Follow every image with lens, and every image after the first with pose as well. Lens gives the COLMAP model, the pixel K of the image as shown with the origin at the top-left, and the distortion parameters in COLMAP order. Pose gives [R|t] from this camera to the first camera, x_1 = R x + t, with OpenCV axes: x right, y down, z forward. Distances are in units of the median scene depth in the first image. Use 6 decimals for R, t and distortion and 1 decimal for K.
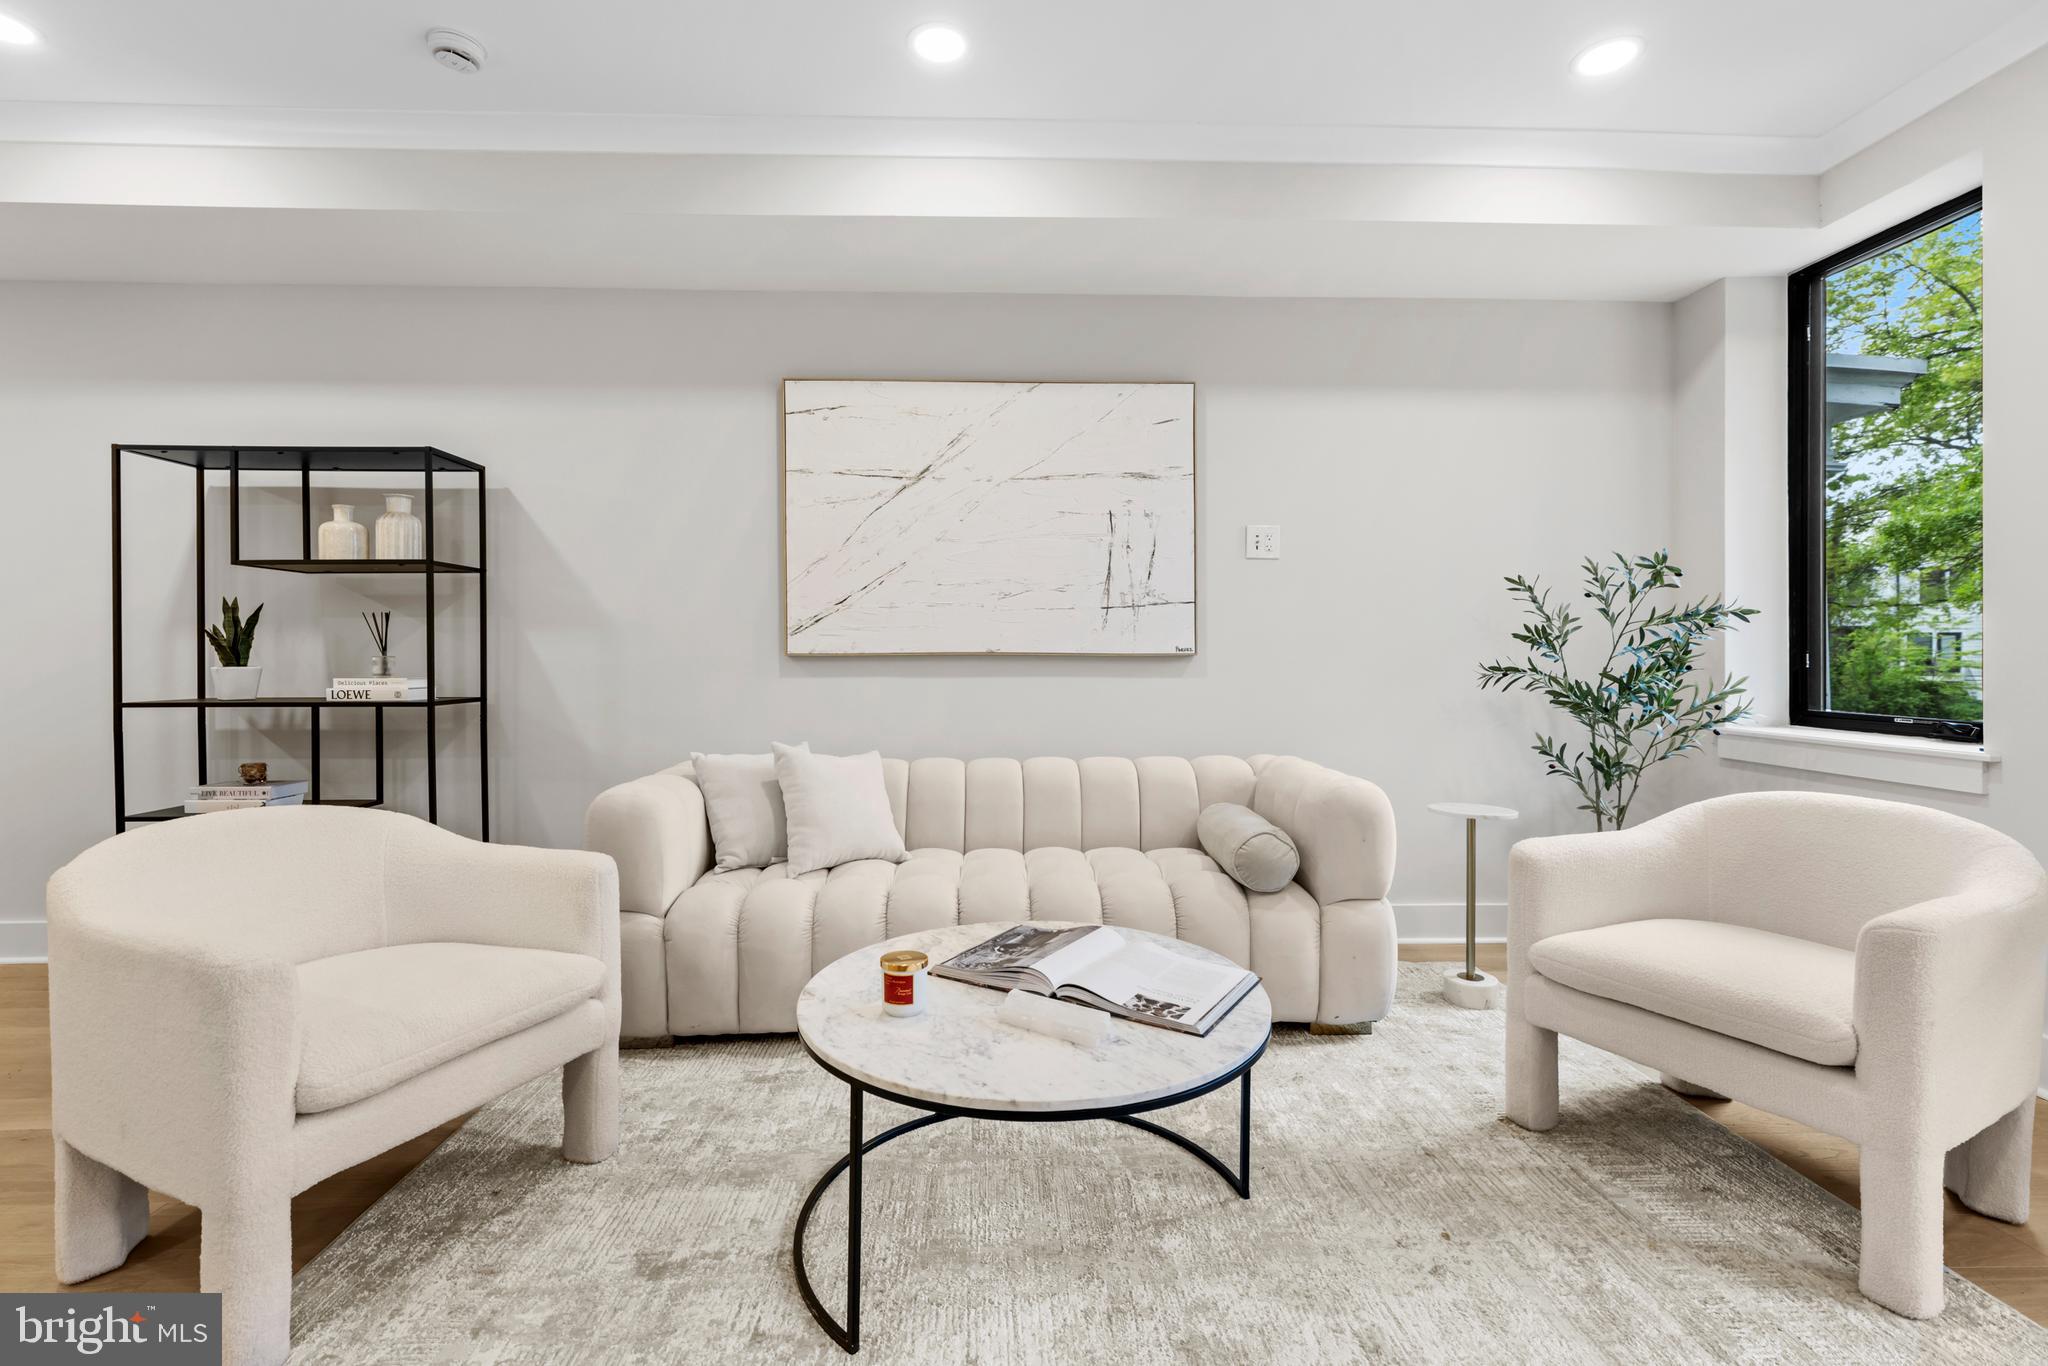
lens RADIAL K [[922.0, 0, 1012.9], [0, 922.0, 652.1], [0, 0, 1]] dist [0.005438, 0.000177]
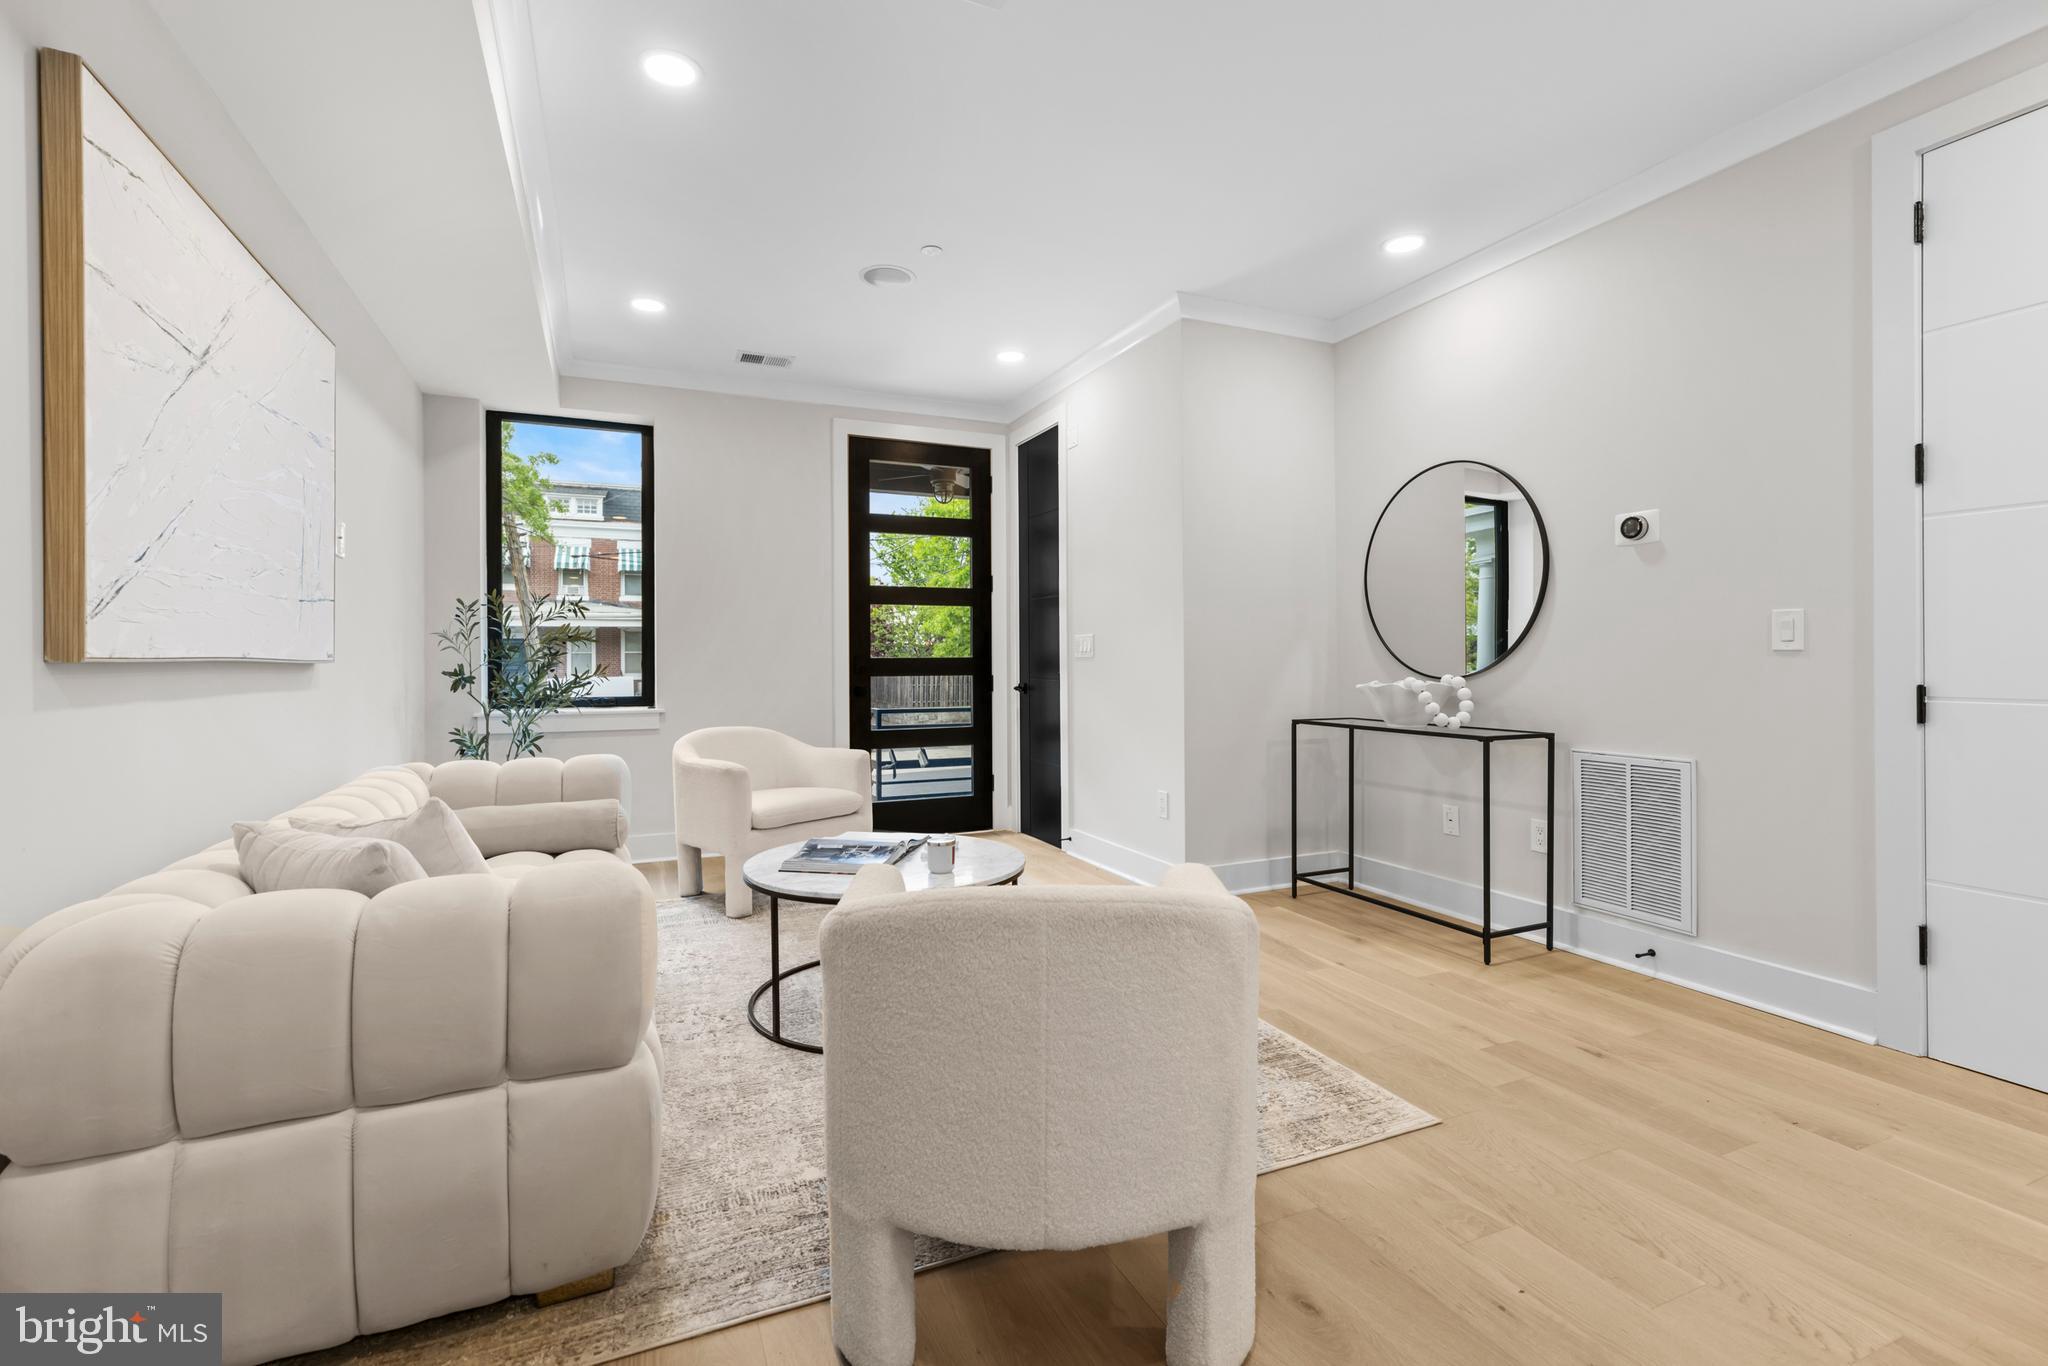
lens RADIAL K [[918.7, 0, 1011.9], [0, 918.7, 663.7], [0, 0, 1]] dist [0.002491, 0.000477]
pose [[-0.369348, 0.001098, 0.929290, -0.858568], [0.003357, 0.999994, 0.000153, 0.006294], [-0.929285, 0.003176, -0.369350, 0.751883]]
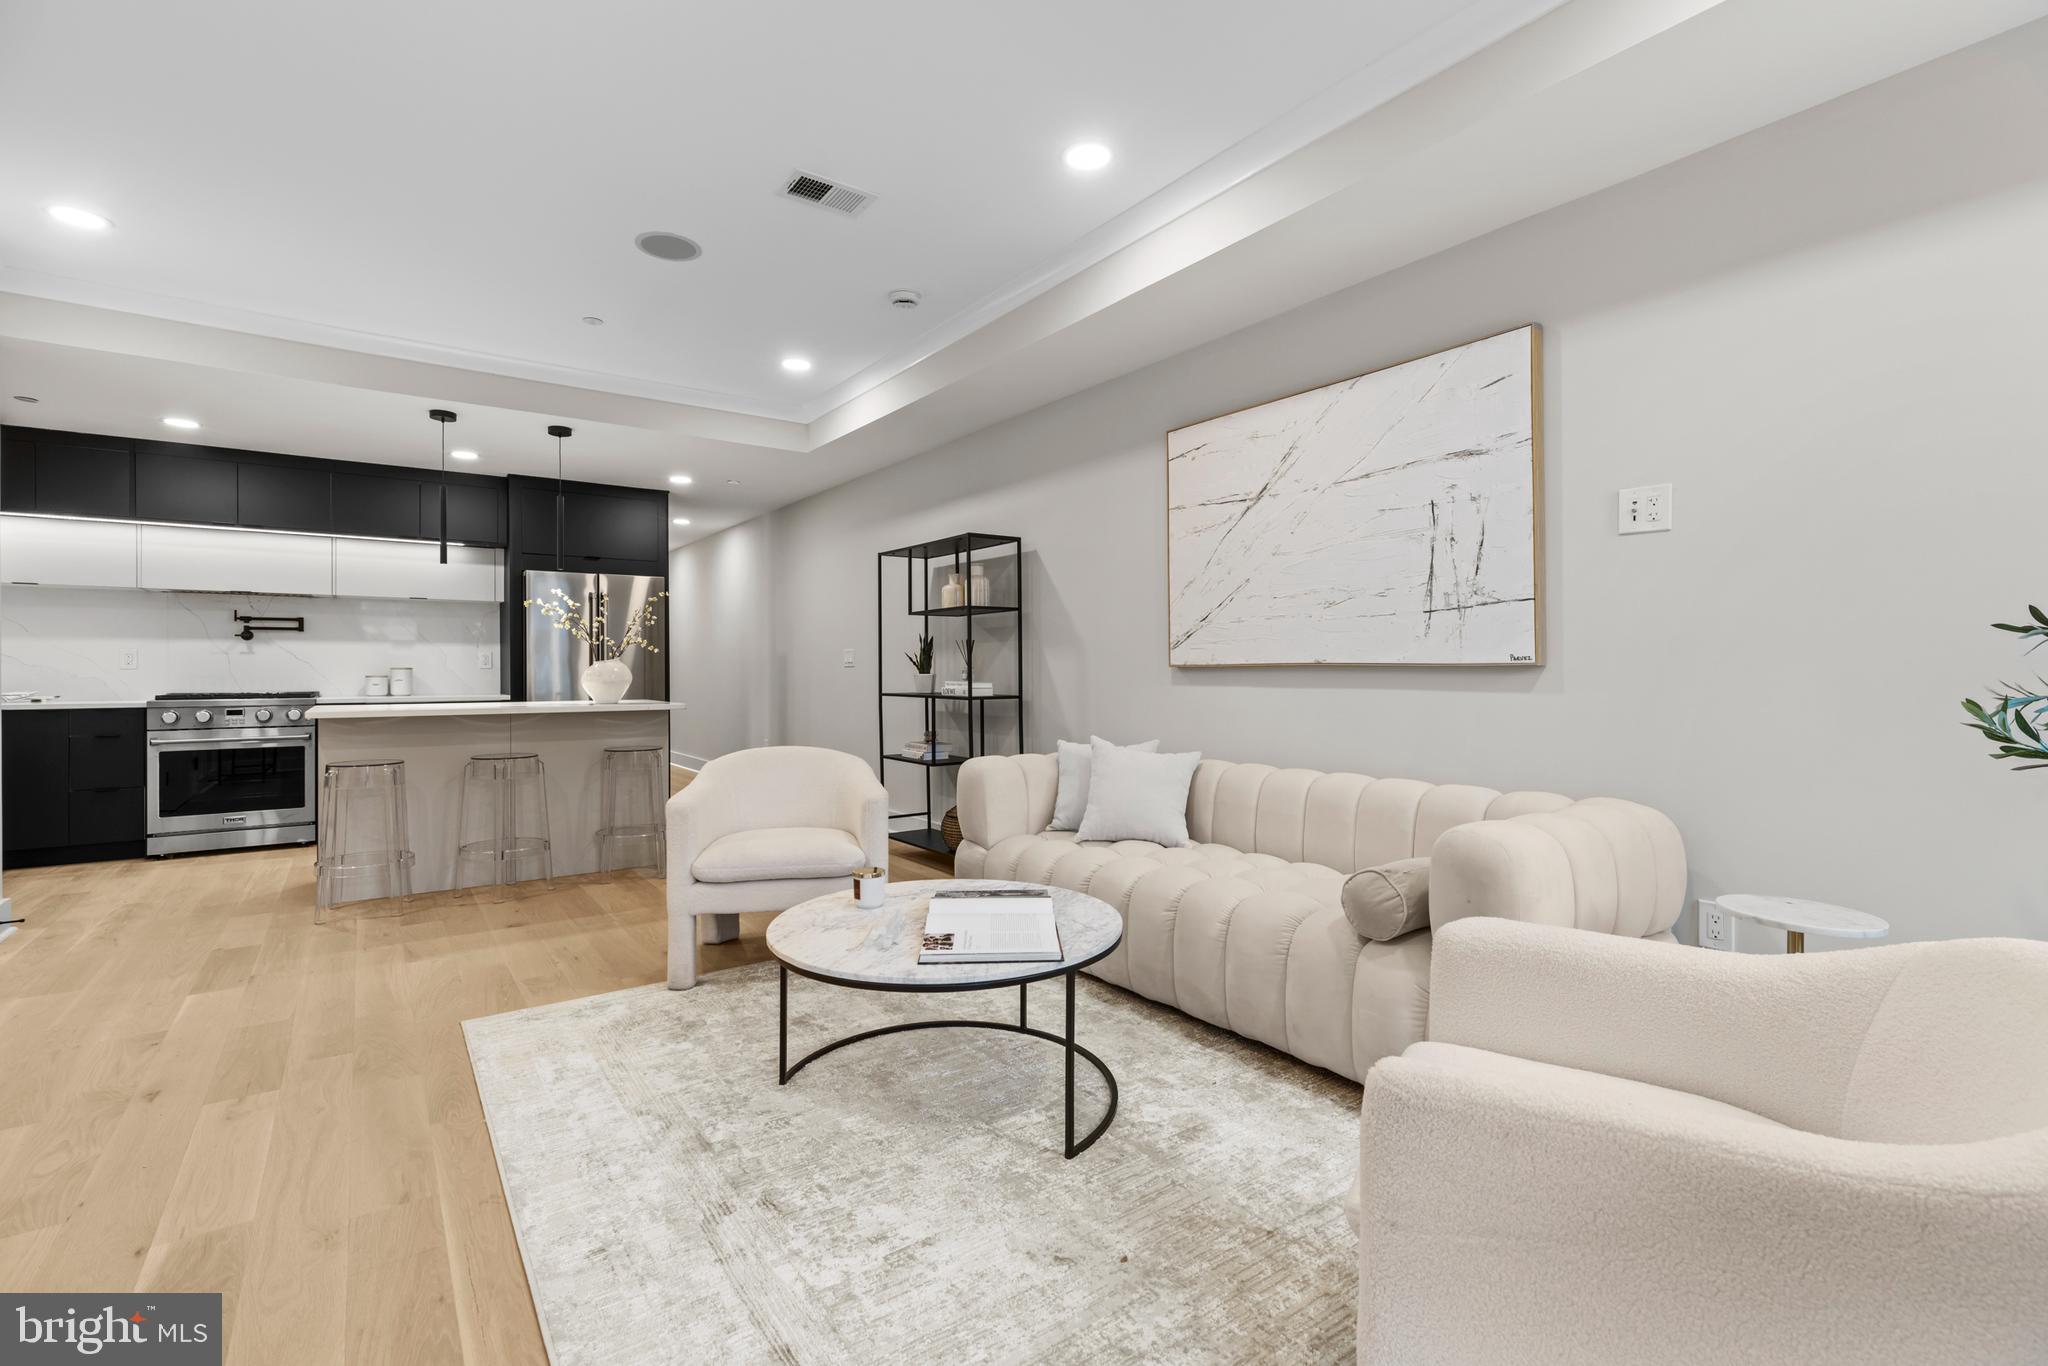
lens RADIAL K [[918.7, 0, 1011.9], [0, 918.7, 663.7], [0, 0, 1]] dist [0.002491, 0.000477]
pose [[0.550963, -0.004827, -0.834515, 0.630781], [0.005937, 0.999981, -0.001865, 0.000951], [0.834508, -0.003927, 0.550981, 0.189848]]
